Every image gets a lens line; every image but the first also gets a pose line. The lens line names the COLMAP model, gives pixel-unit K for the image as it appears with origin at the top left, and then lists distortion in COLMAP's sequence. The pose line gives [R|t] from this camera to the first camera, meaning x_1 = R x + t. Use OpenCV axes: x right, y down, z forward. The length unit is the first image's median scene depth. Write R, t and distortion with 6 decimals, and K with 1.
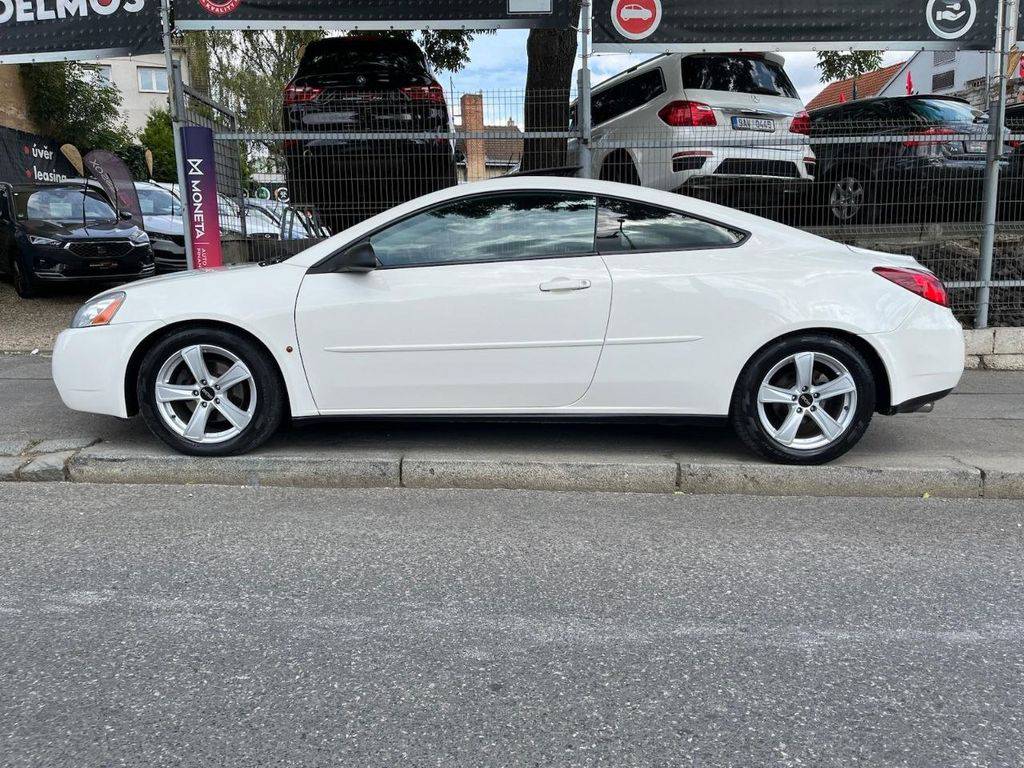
lens RADIAL K [[780.8, 0, 517.9], [0, 780.8, 384.4], [0, 0, 1]] dist [0.069181, -0.105790]
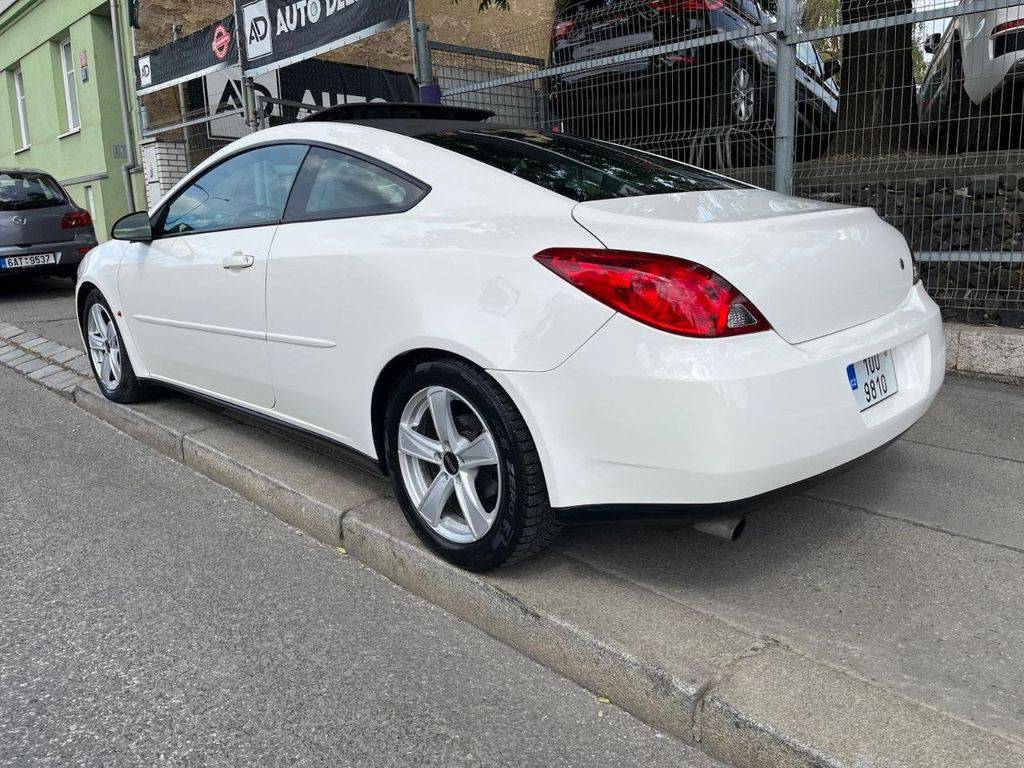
lens RADIAL K [[780.8, 0, 517.9], [0, 780.8, 384.4], [0, 0, 1]] dist [0.069181, -0.105790]
pose [[0.697926, 0.142003, -0.701950, 0.821923], [-0.086249, 0.989677, 0.114455, -0.114937], [0.710957, -0.019339, 0.702969, 0.607092]]
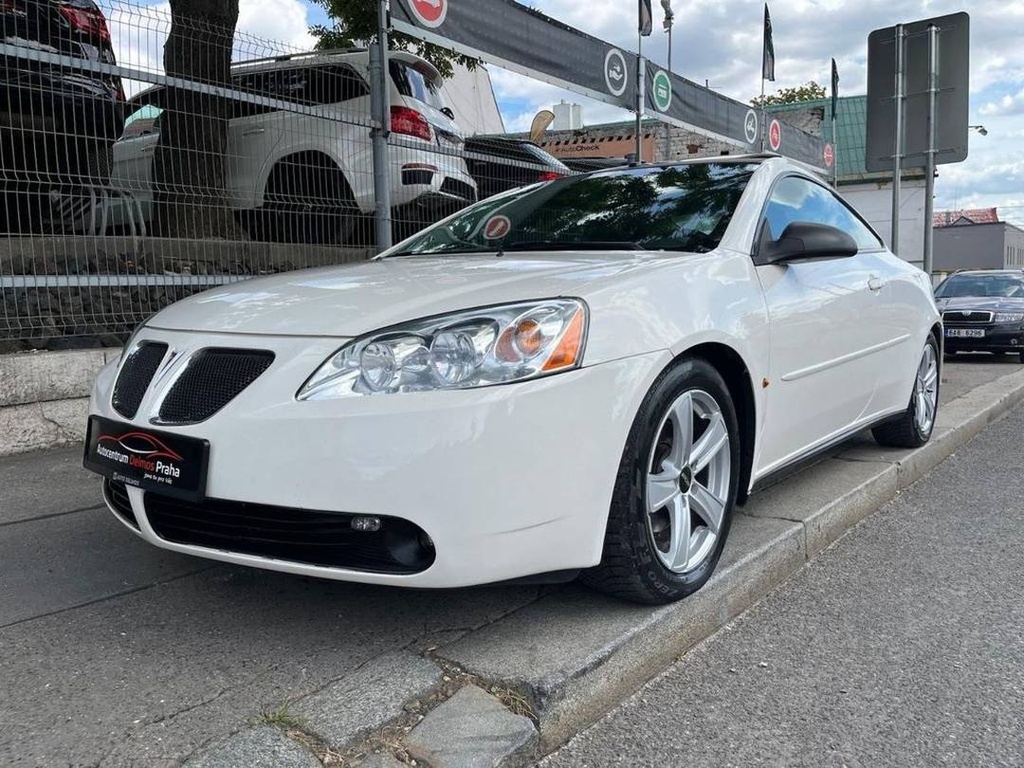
lens RADIAL K [[780.8, 0, 517.9], [0, 780.8, 384.4], [0, 0, 1]] dist [0.069181, -0.105790]
pose [[0.625224, -0.092413, 0.774954, -0.873801], [0.135100, 0.990790, 0.009154, -0.073837], [-0.768663, 0.098973, 0.631951, 0.727193]]
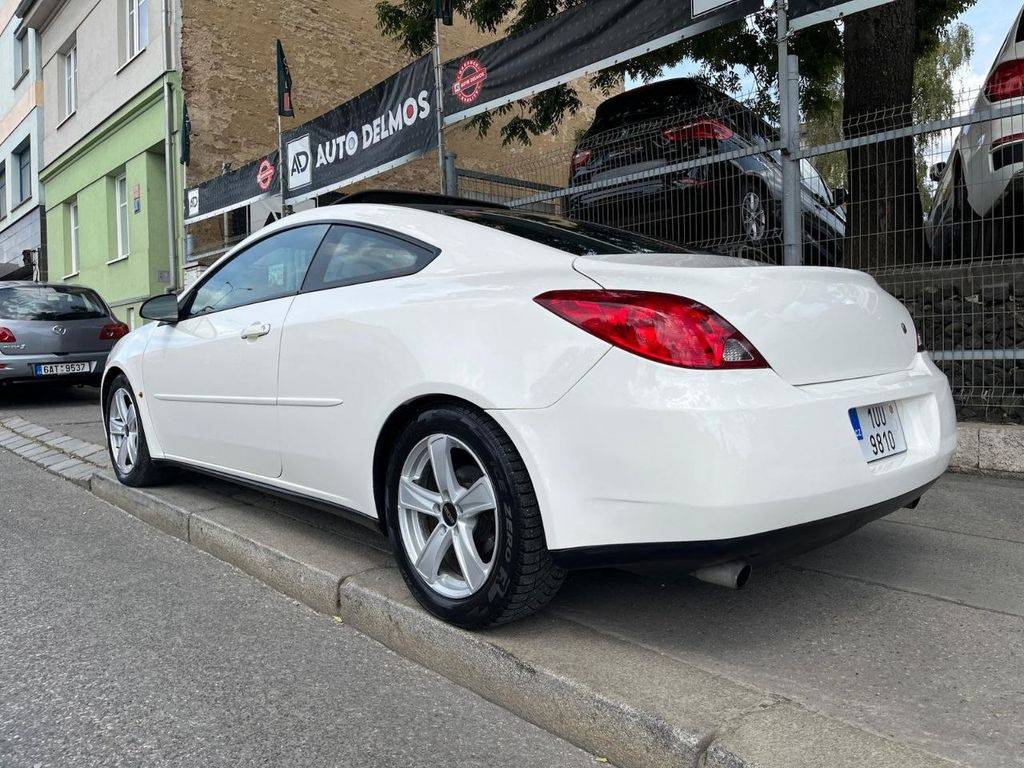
lens RADIAL K [[780.8, 0, 517.9], [0, 780.8, 384.4], [0, 0, 1]] dist [0.069181, -0.105790]
pose [[0.673969, 0.029247, -0.738180, 0.841195], [-0.101196, 0.993452, -0.053033, -0.051906], [0.731795, 0.110444, 0.672516, 0.621499]]
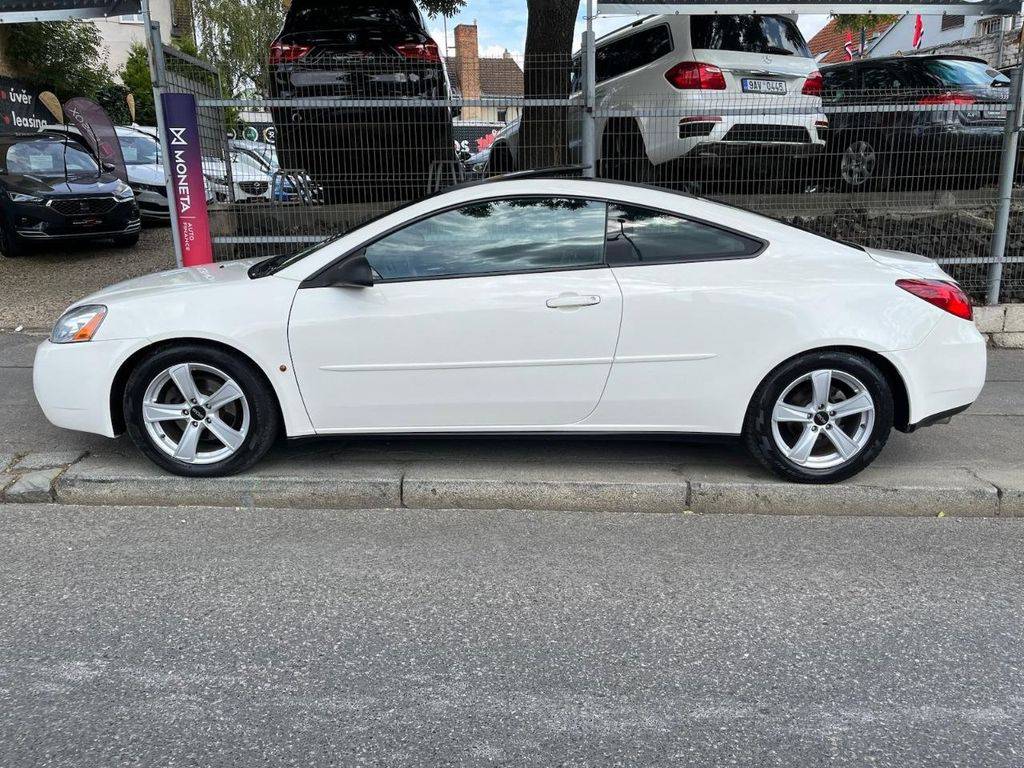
lens RADIAL K [[779.9, 0, 521.7], [0, 779.9, 383.9], [0, 0, 1]] dist [0.078560, -0.122966]
pose [[0.999940, -0.000365, 0.010932, -0.012062], [-0.000513, 0.996777, 0.080227, -0.098856], [-0.010926, -0.080228, 0.996717, 0.046326]]
